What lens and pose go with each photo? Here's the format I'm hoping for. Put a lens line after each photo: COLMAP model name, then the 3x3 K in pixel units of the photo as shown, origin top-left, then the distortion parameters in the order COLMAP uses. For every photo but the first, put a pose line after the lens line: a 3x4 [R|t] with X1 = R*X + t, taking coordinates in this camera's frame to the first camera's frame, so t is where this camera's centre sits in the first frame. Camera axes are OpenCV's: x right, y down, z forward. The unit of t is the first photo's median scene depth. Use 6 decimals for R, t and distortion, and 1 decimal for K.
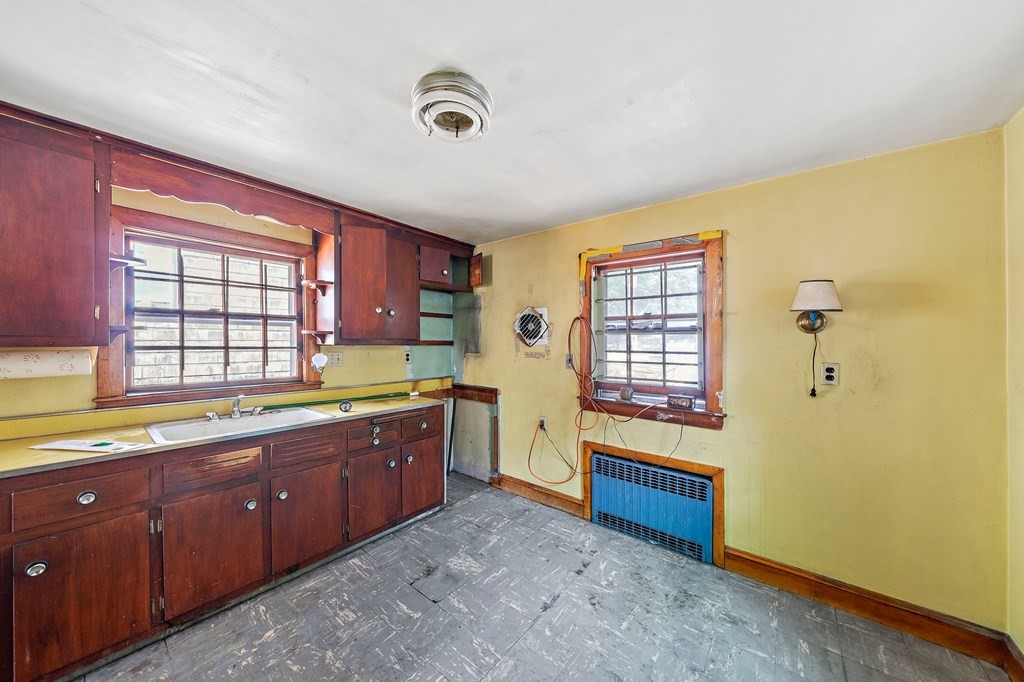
lens RADIAL K [[352.7, 0, 511.1], [0, 352.7, 343.6], [0, 0, 1]] dist [-0.001139, -0.000109]
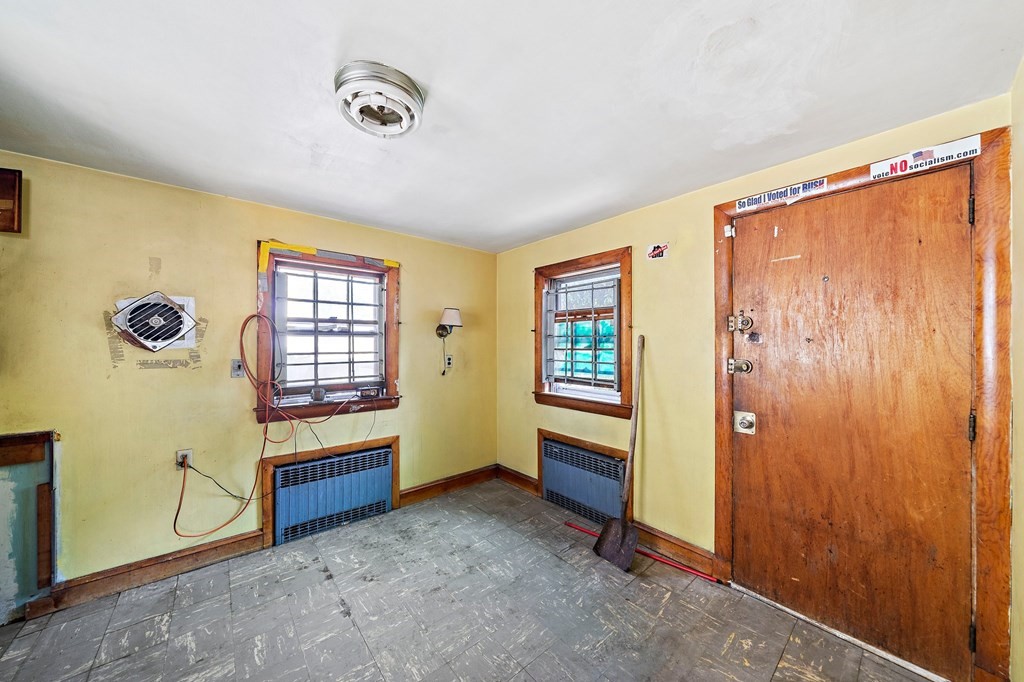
lens RADIAL K [[352.7, 0, 511.1], [0, 352.7, 343.6], [0, 0, 1]] dist [-0.001139, -0.000109]
pose [[0.192922, -0.005395, 0.981199, -0.580845], [0.006272, 0.999971, 0.004265, -0.006521], [-0.981194, 0.005332, 0.192950, 0.262790]]
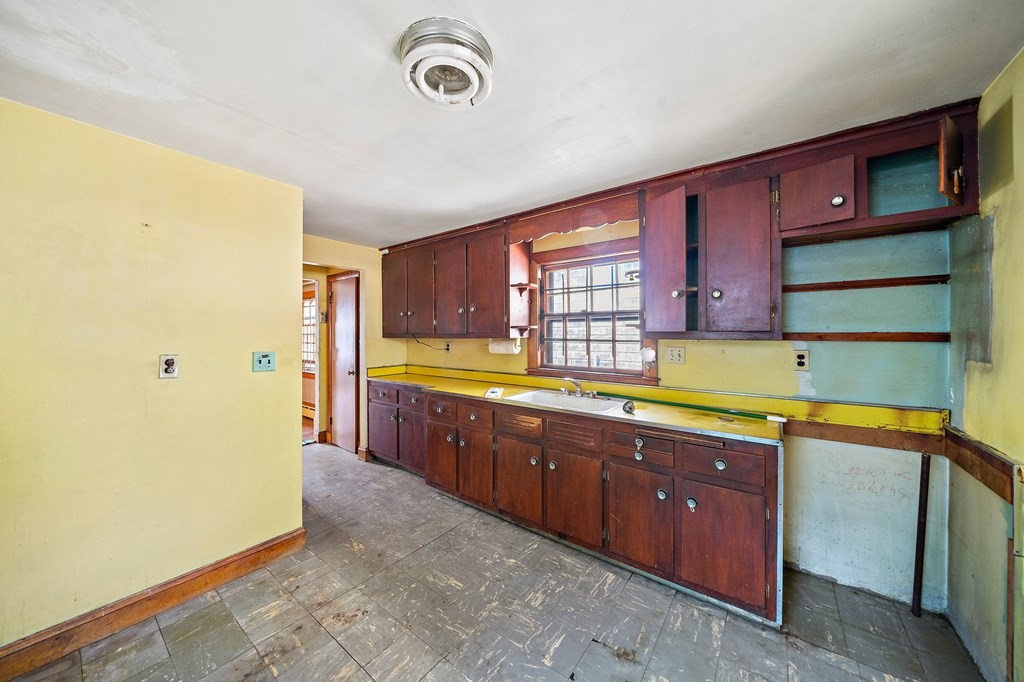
lens RADIAL K [[352.9, 0, 512.0], [0, 352.9, 341.0], [0, 0, 1]] dist [-0.000596, -0.000111]
pose [[0.034476, 0.010263, -0.999353, 0.399910], [-0.005491, 0.999934, 0.010080, 0.002505], [0.999390, 0.005140, 0.034530, 0.634640]]
